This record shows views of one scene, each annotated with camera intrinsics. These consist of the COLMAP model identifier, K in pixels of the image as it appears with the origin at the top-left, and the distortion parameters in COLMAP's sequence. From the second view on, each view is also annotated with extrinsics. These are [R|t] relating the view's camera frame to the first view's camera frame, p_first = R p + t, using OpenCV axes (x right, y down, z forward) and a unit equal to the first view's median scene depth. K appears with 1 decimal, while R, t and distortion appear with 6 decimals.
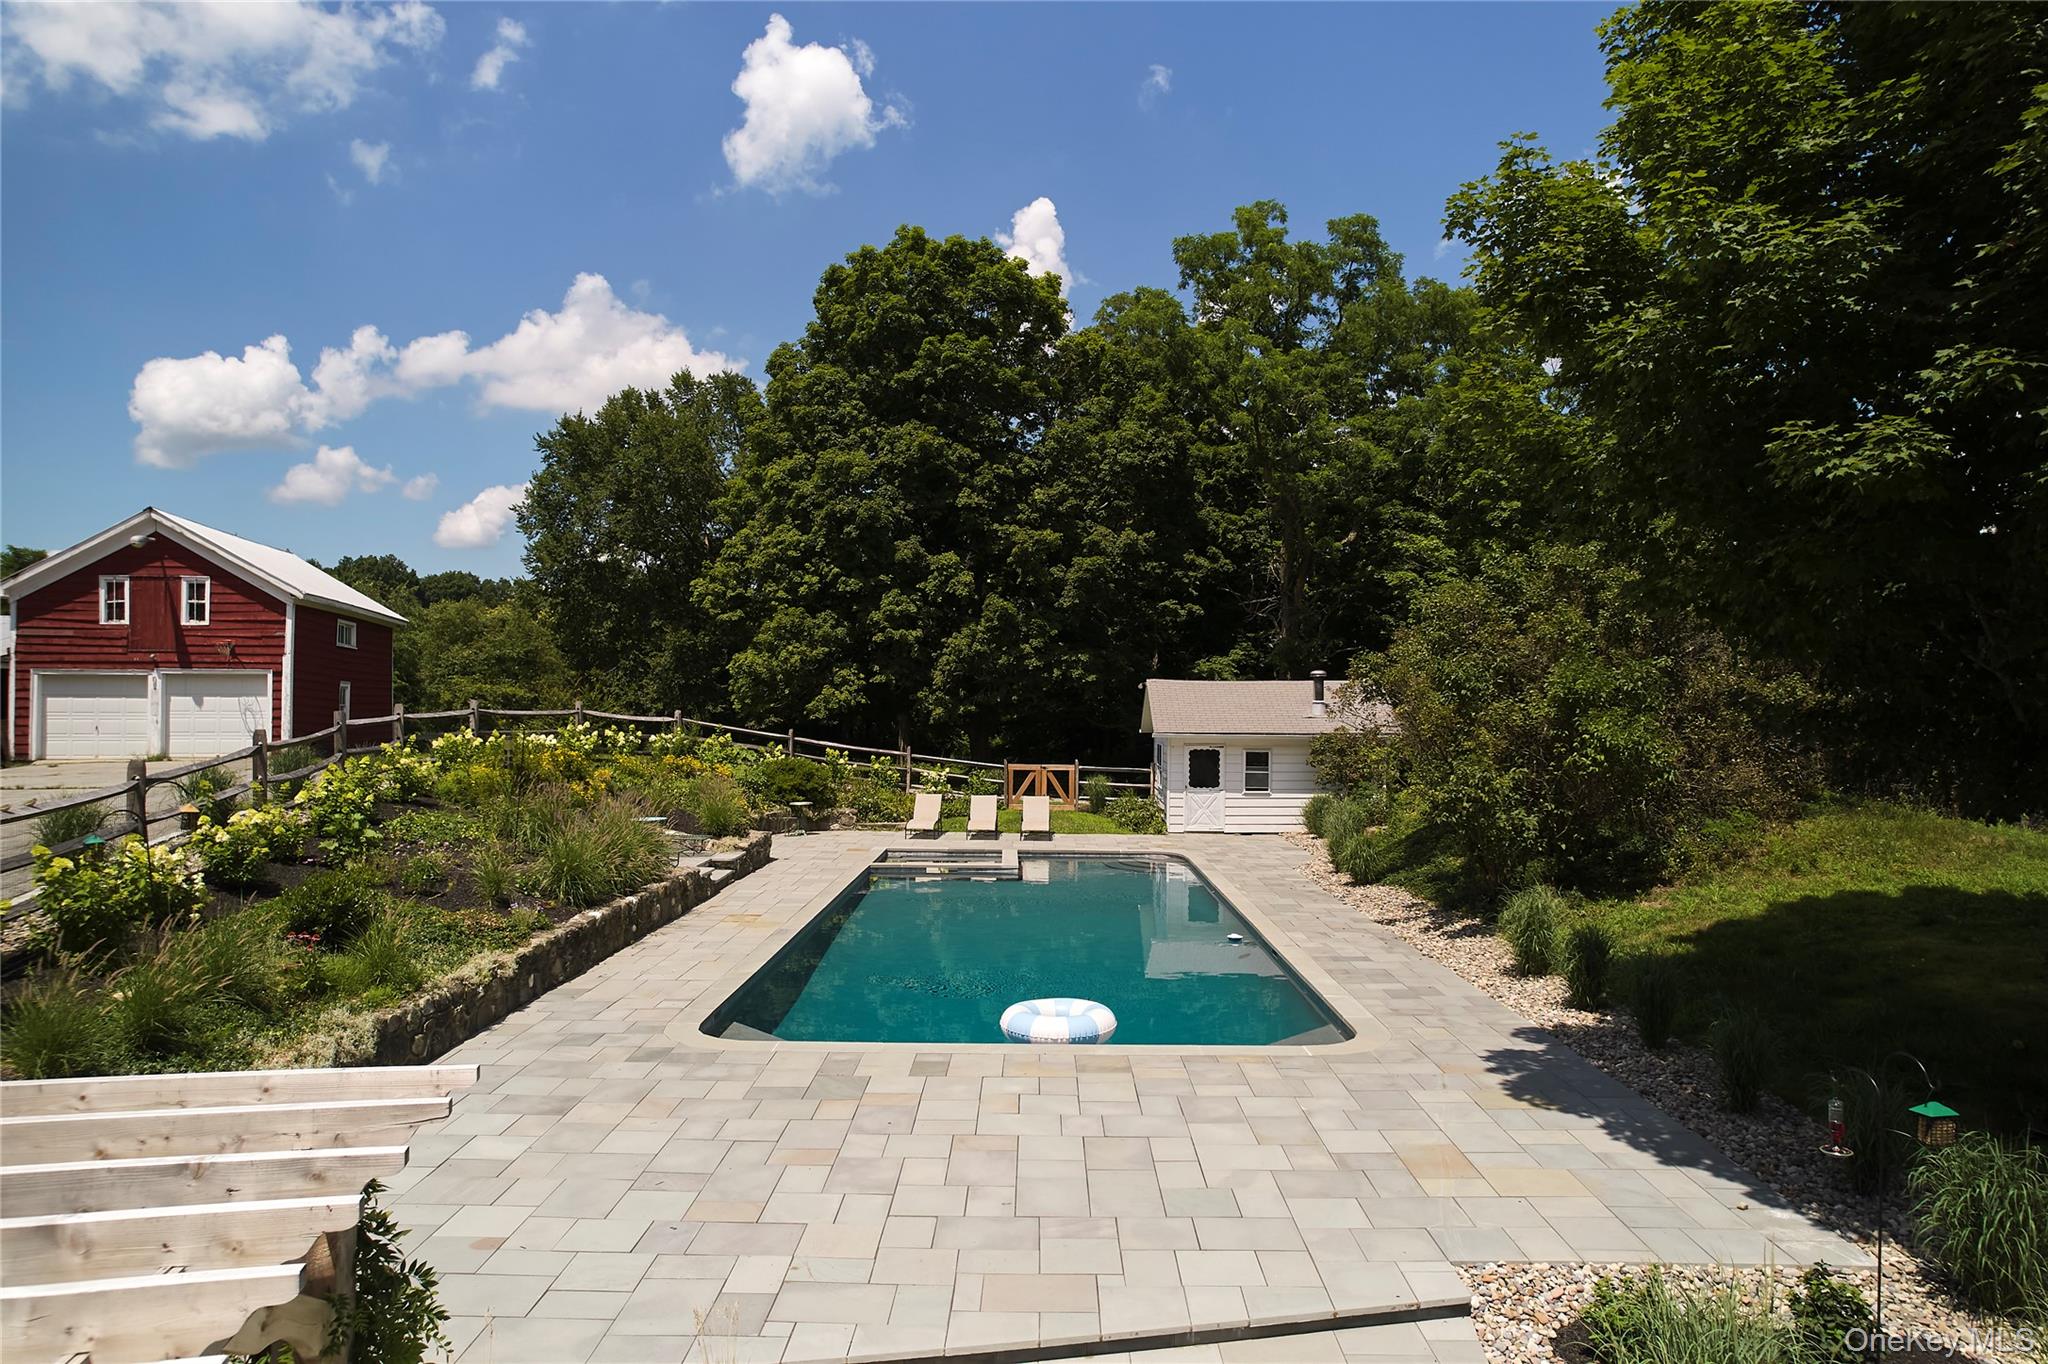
lens RADIAL K [[1291.4, 0, 1034.7], [0, 1291.4, 686.9], [0, 0, 1]] dist [-0.079359, 0.087328]
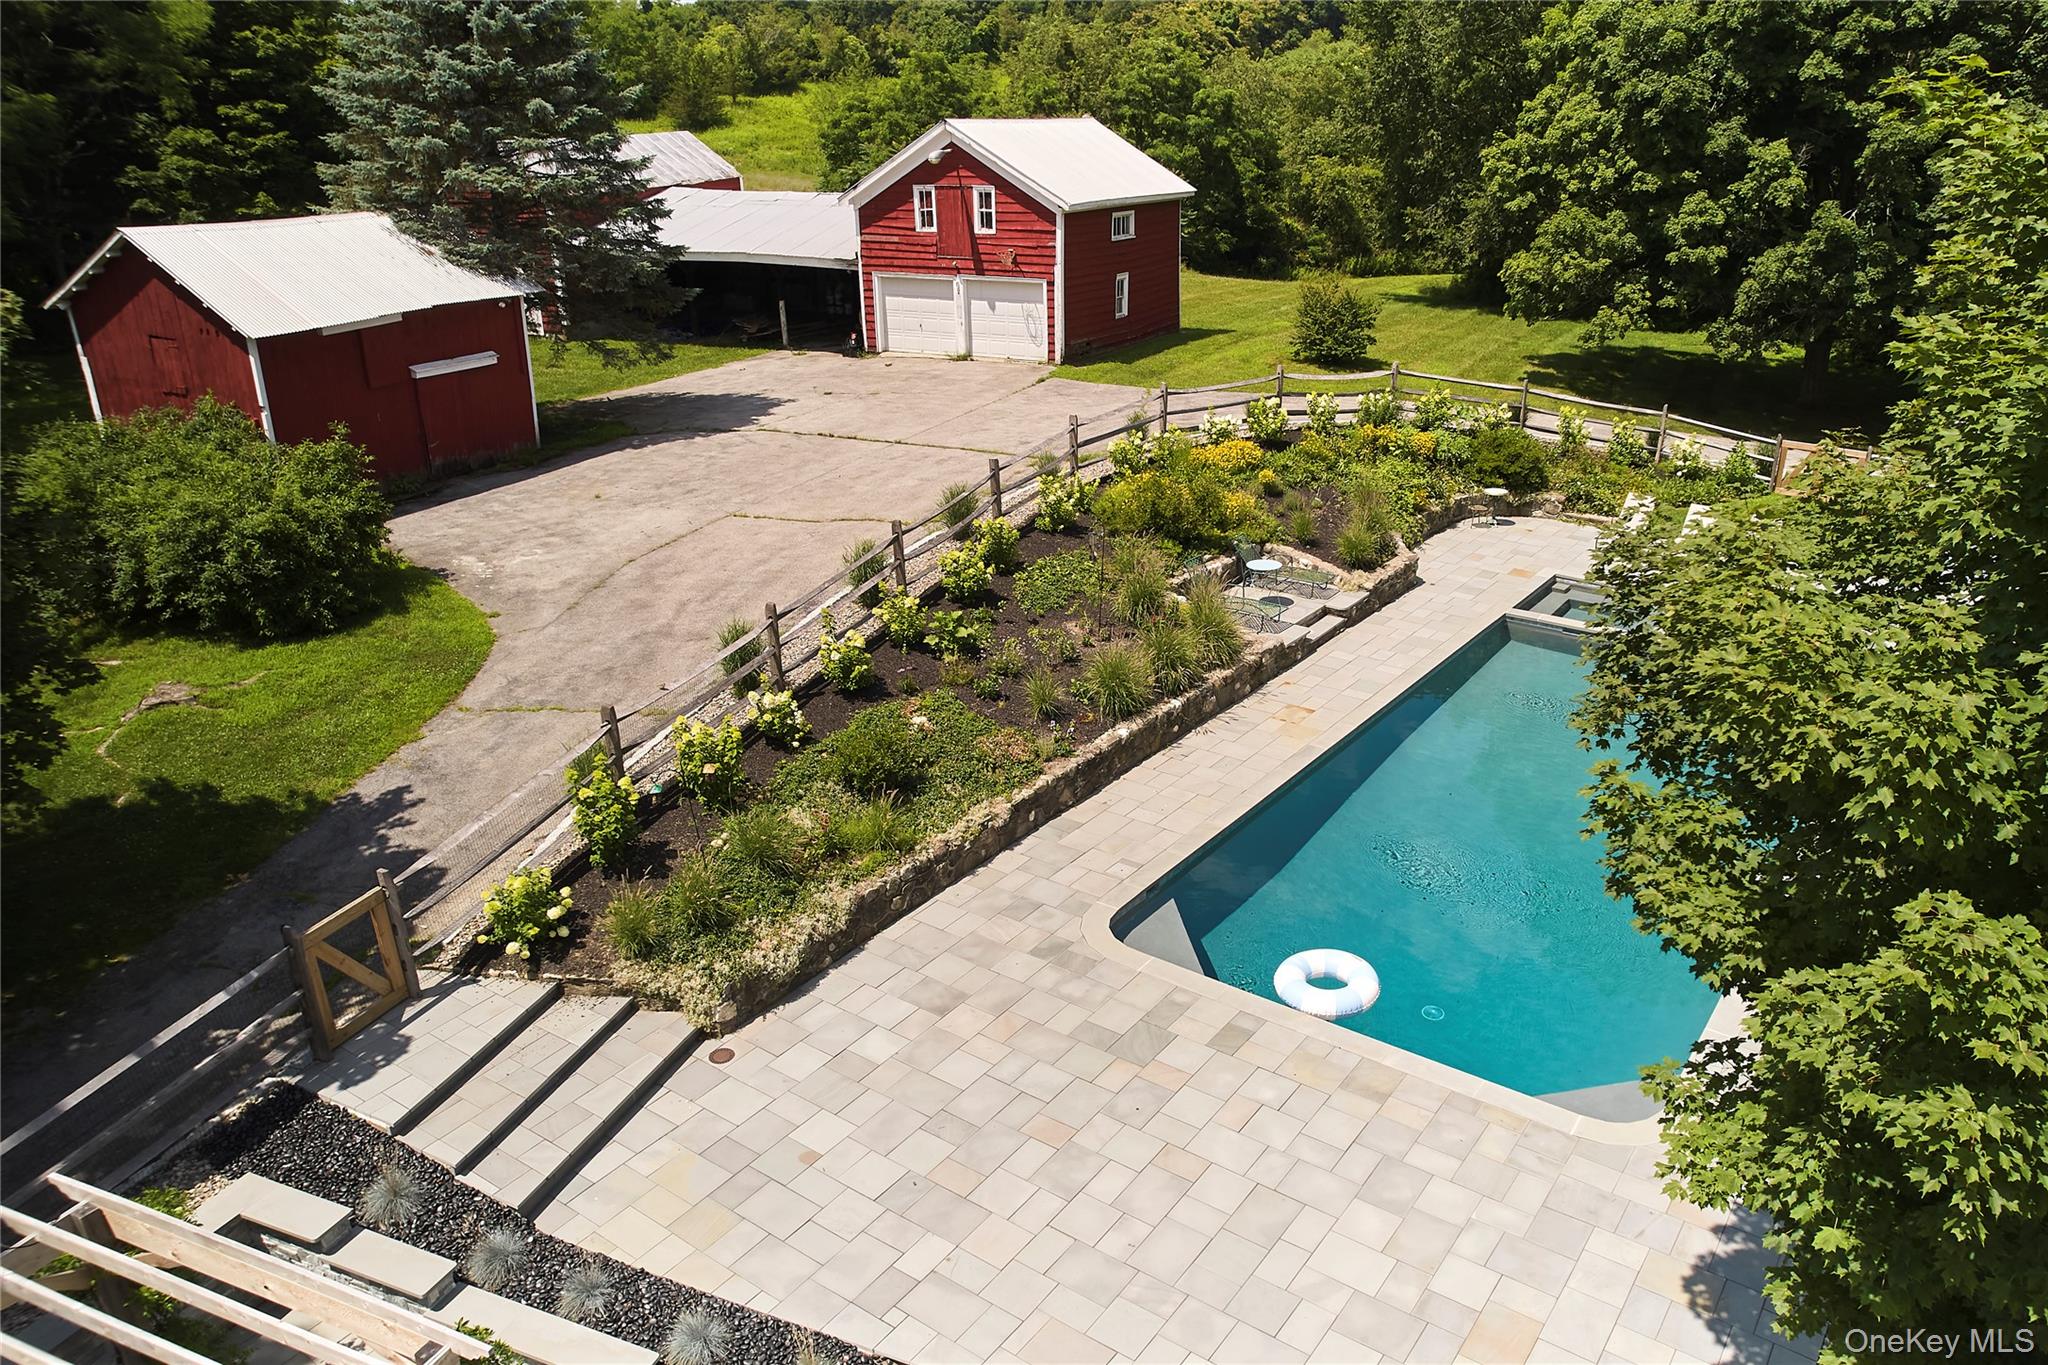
lens RADIAL K [[1445.3, 0, 1156.1], [0, 1445.3, 680.6], [0, 0, 1]] dist [-0.012294, -0.000576]
pose [[0.841779, 0.204137, -0.499736, 0.141546], [0.000074, 0.925699, 0.378262, -0.157834], [0.539822, -0.318450, 0.779219, 0.010061]]
